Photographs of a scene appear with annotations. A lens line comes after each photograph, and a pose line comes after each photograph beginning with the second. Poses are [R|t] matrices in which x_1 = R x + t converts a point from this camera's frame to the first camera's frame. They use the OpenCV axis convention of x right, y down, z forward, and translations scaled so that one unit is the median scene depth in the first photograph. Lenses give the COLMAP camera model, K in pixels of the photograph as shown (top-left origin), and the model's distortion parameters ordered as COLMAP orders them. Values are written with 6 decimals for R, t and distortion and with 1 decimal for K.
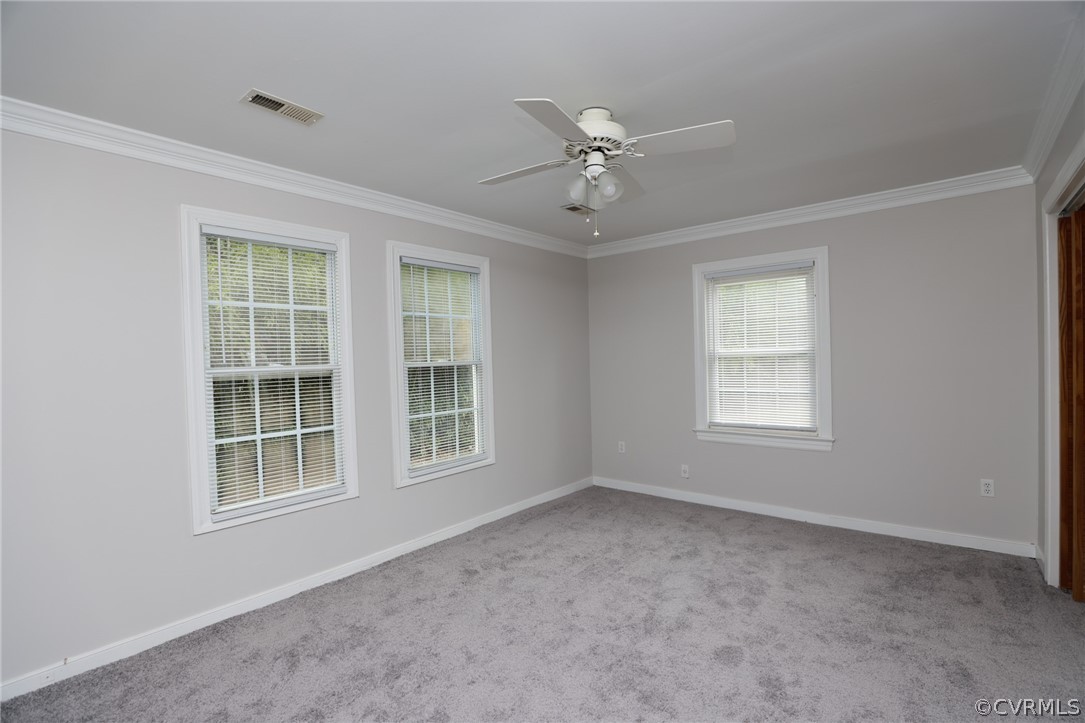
lens RADIAL K [[497.2, 0, 549.5], [0, 497.2, 365.2], [0, 0, 1]] dist [-0.035950, 0.007475]
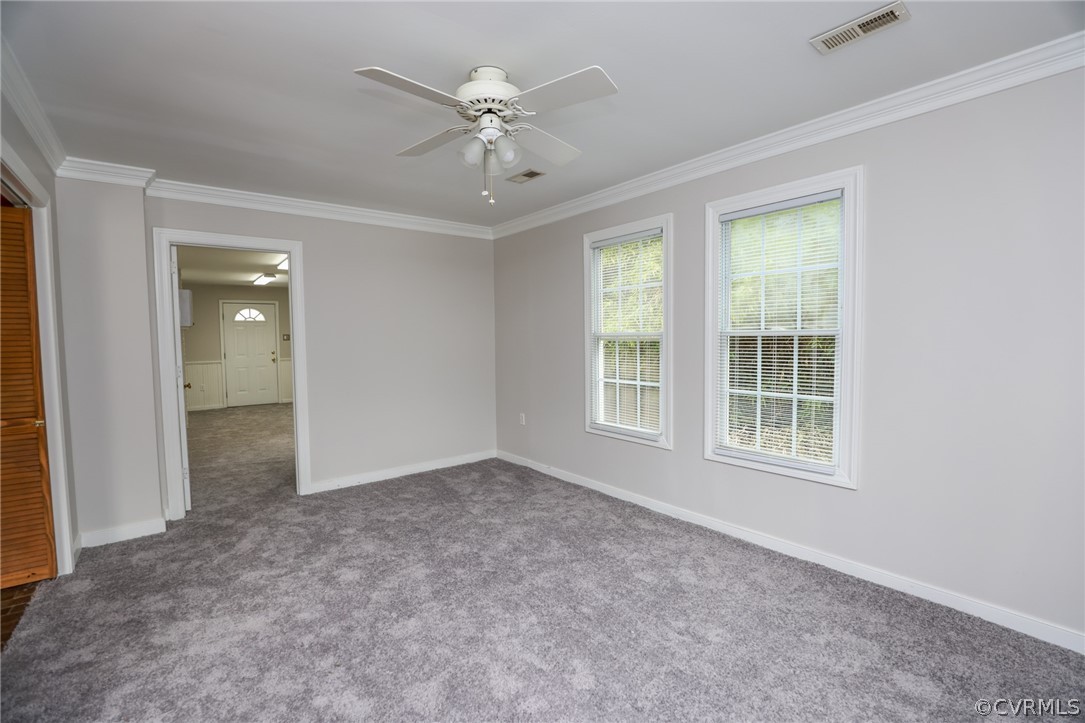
lens RADIAL K [[496.4, 0, 549.3], [0, 496.4, 361.6], [0, 0, 1]] dist [-0.031868, 0.003919]
pose [[-0.190791, 0.082317, -0.978173, 0.638022], [0.000425, 0.996485, 0.083775, -0.023519], [0.981631, 0.015567, -0.190155, 0.809568]]
